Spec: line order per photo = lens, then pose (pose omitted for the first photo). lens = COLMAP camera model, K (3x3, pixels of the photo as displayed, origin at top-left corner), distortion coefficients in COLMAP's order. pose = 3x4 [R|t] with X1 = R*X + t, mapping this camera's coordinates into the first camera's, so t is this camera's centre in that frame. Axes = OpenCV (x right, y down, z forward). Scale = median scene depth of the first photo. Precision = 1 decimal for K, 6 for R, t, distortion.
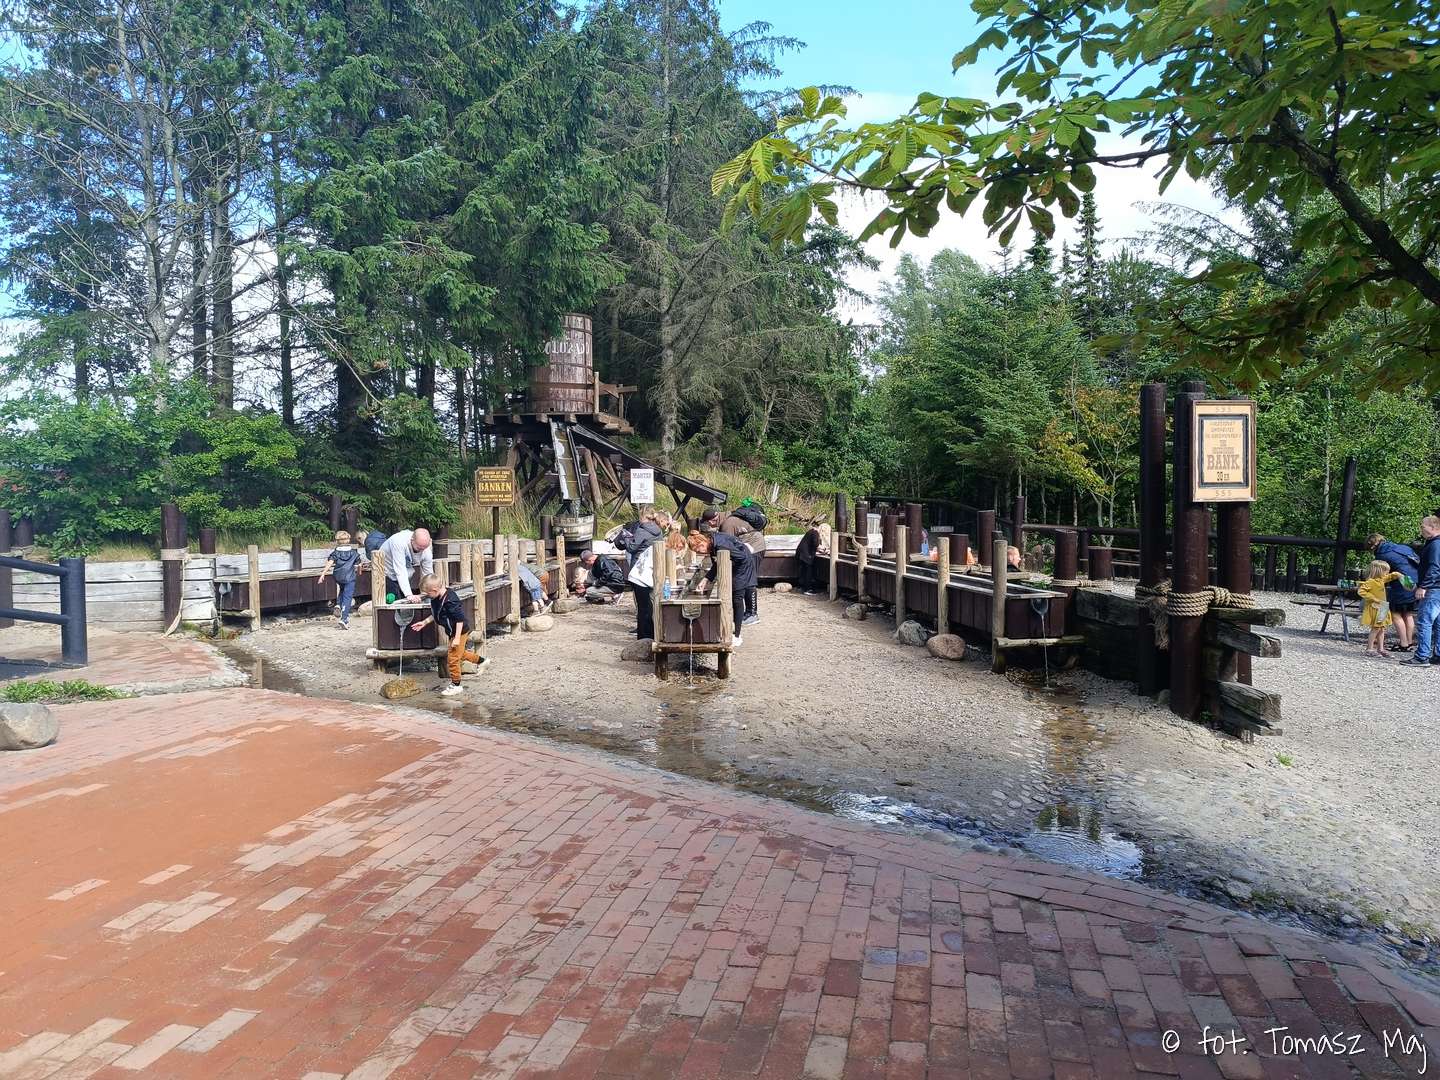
lens RADIAL K [[980.1, 0, 721.2], [0, 980.1, 556.8], [0, 0, 1]] dist [0.043964, -0.045004]
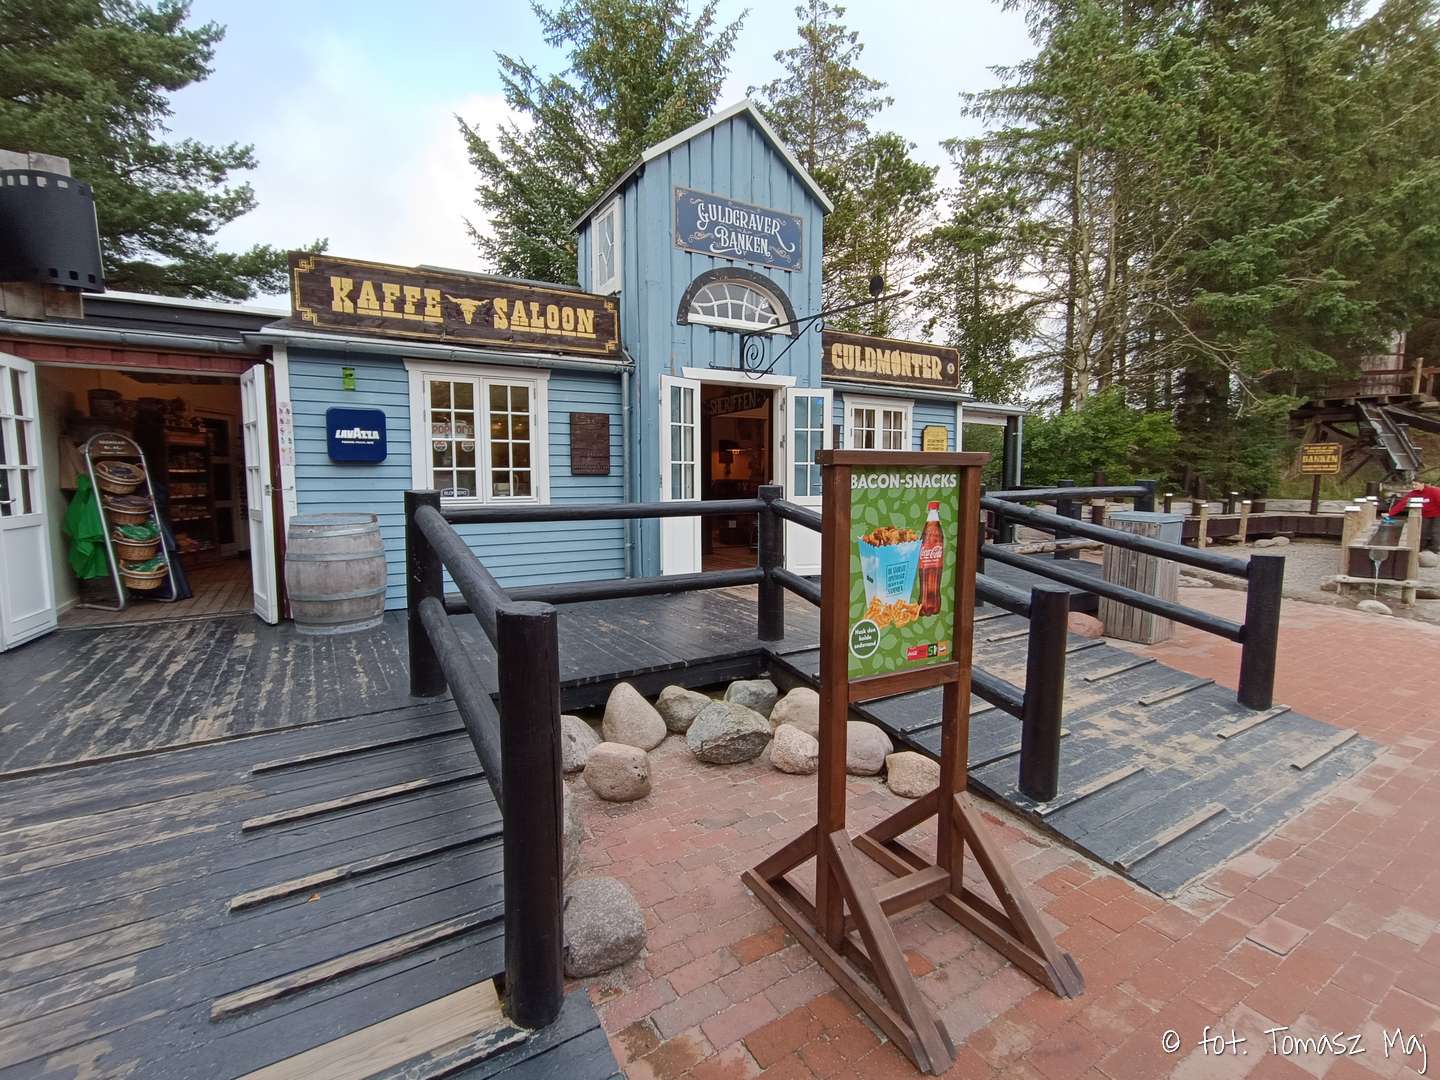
lens RADIAL K [[662.5, 0, 715.3], [0, 662.5, 535.3], [0, 0, 1]] dist [-0.014464, 0.010903]
pose [[0.695424, 0.074078, -0.714771, -0.198180], [-0.042186, 0.997165, 0.062301, 0.009574], [0.717360, -0.013173, 0.696578, -0.203473]]
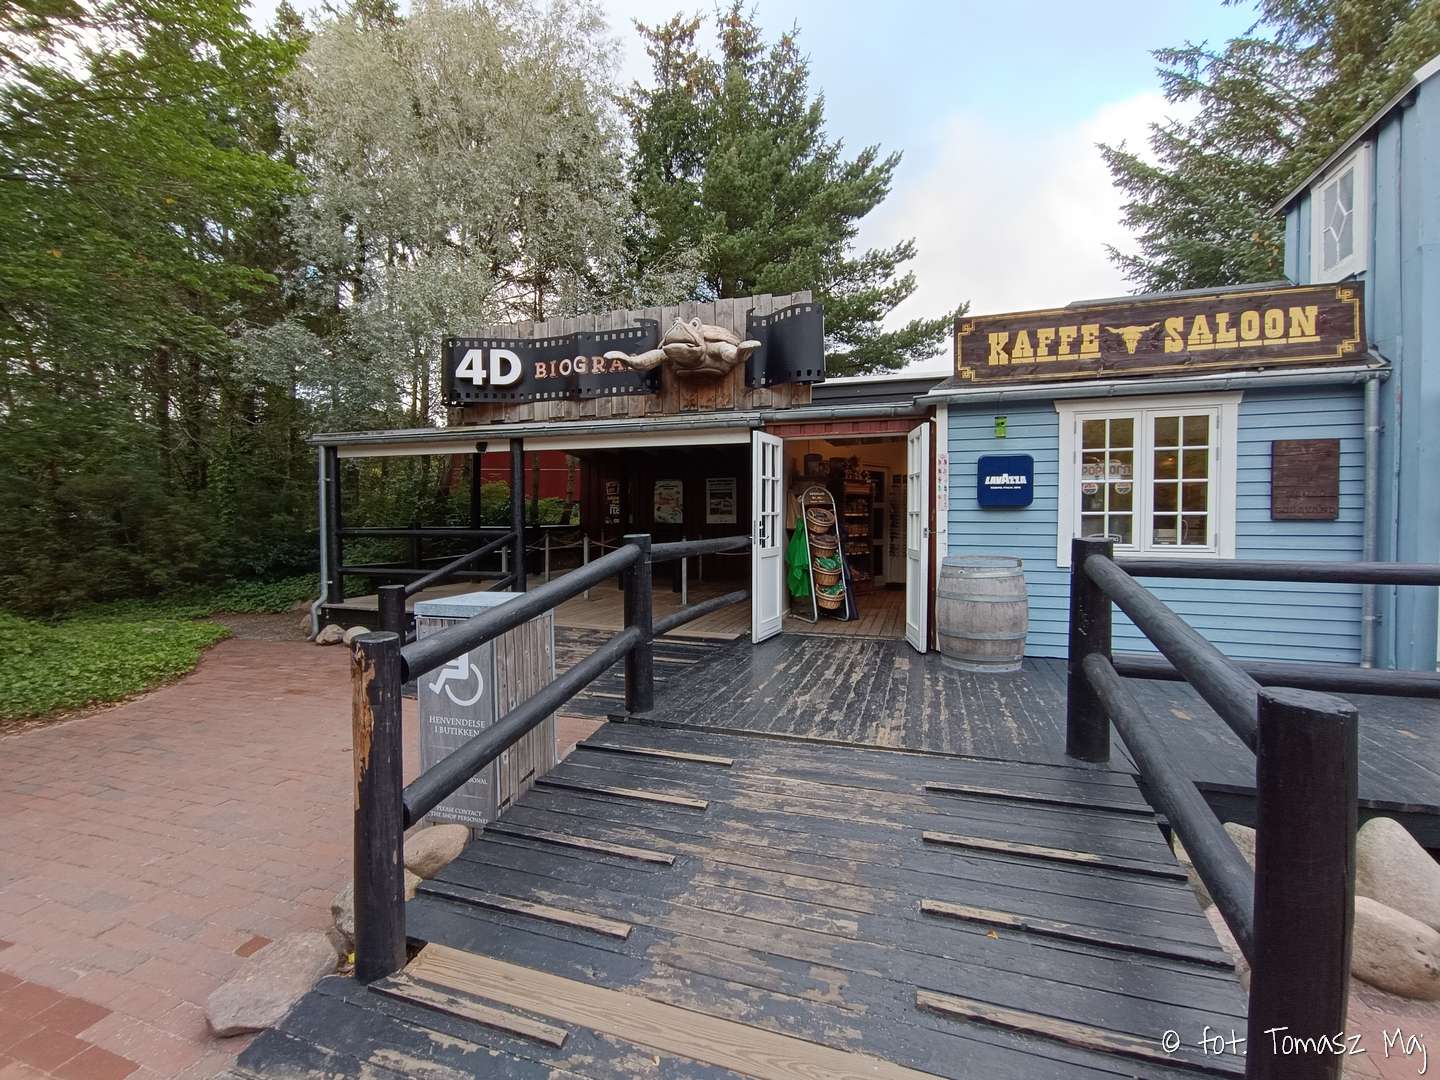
lens RADIAL K [[662.1, 0, 672.6], [0, 662.1, 529.3], [0, 0, 1]] dist [-0.021162, 0.012429]
pose [[-0.125788, 0.029592, -0.991616, -0.206089], [-0.050215, 0.998084, 0.036155, 0.008834], [0.990785, 0.054342, -0.124061, -0.230791]]
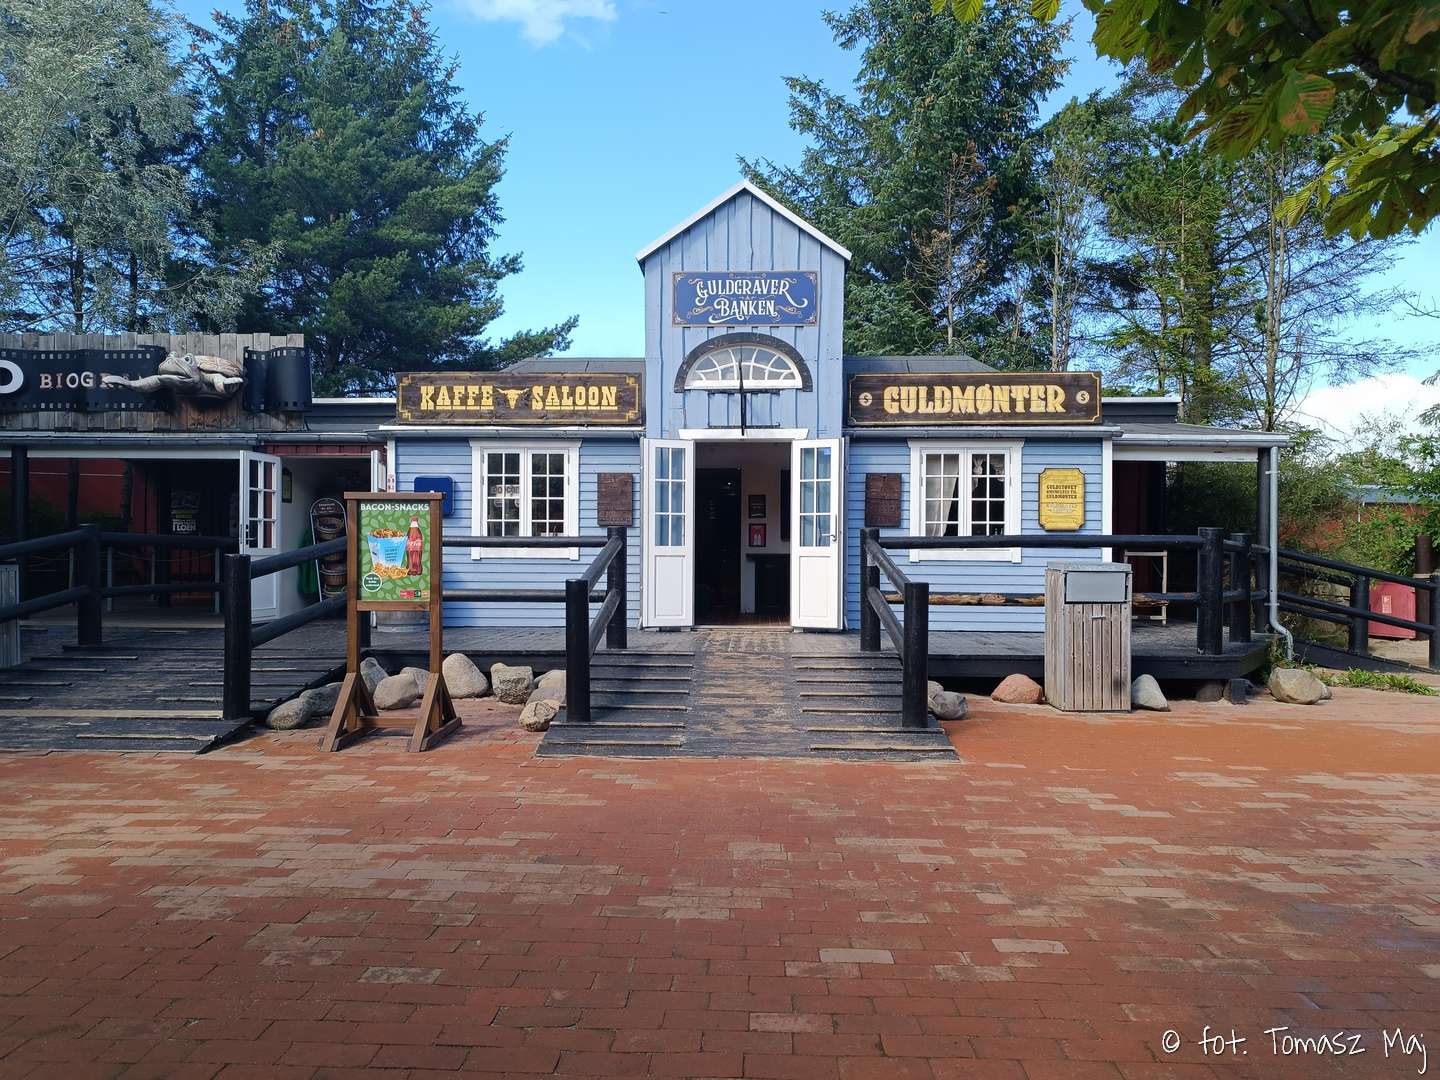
lens RADIAL K [[980.1, 0, 721.2], [0, 980.1, 556.8], [0, 0, 1]] dist [0.043964, -0.045004]
pose [[0.194983, 0.013029, -0.980720, 0.204227], [-0.057780, 0.998328, 0.001775, 0.018477], [0.979103, 0.056320, 0.195410, -0.008070]]
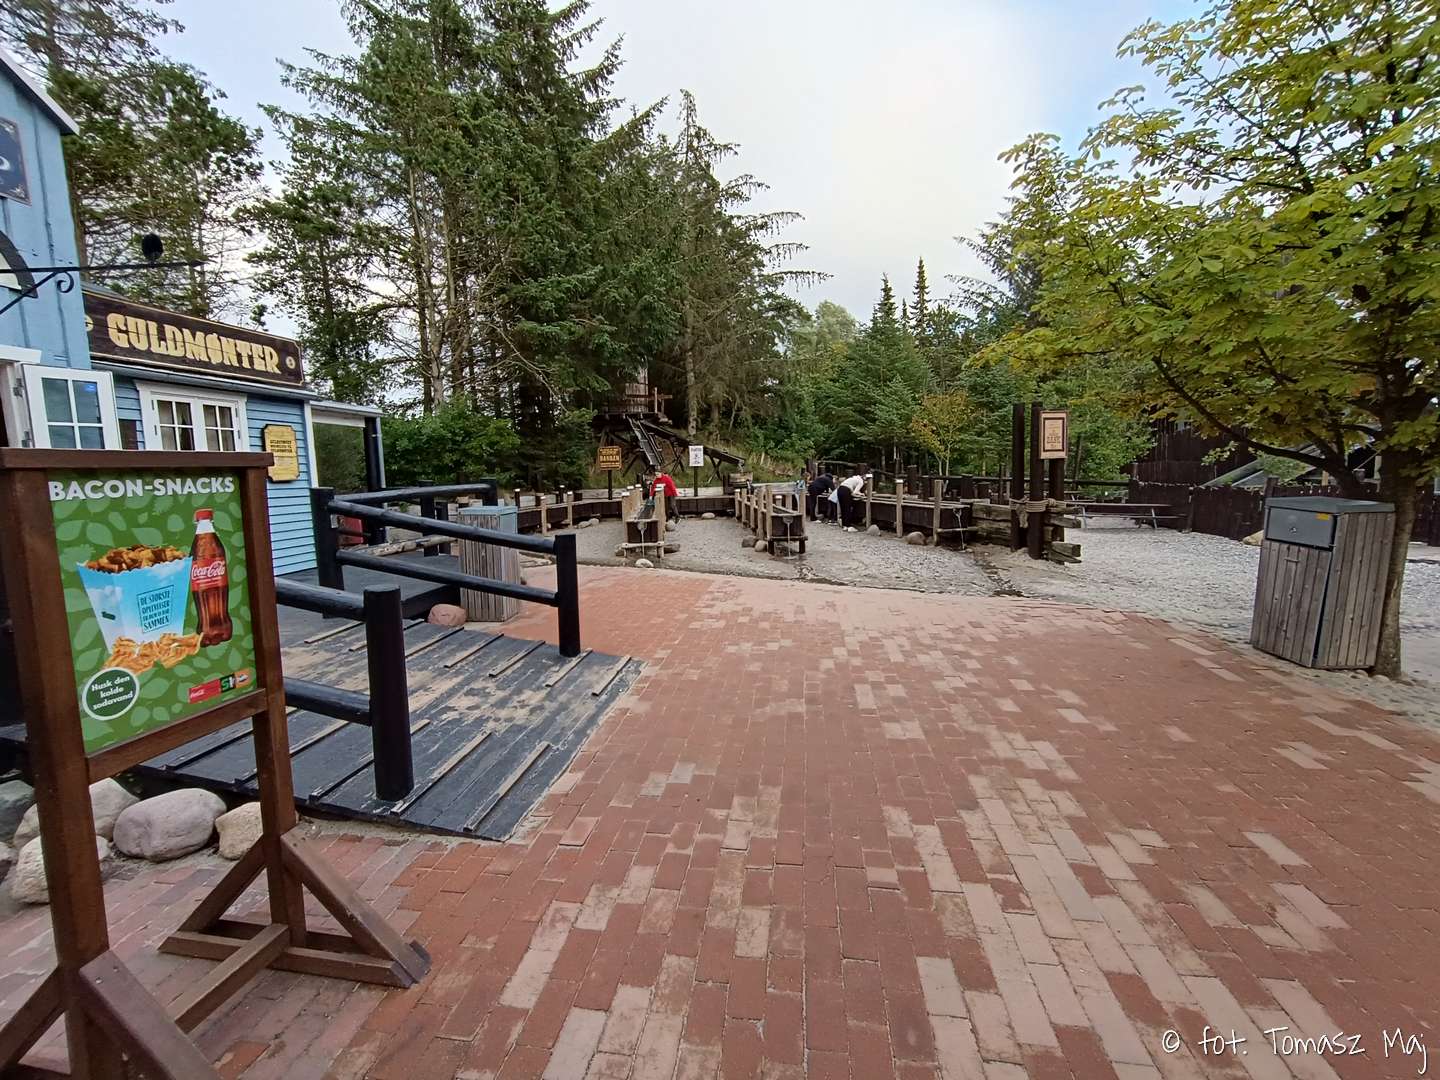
lens RADIAL K [[655.8, 0, 711.7], [0, 655.8, 533.1], [0, 0, 1]] dist [-0.014564, 0.012593]
pose [[0.996746, -0.028728, 0.075317, -0.183441], [0.025091, 0.998494, 0.048793, 0.009936], [-0.076605, -0.046745, 0.995965, -0.195763]]
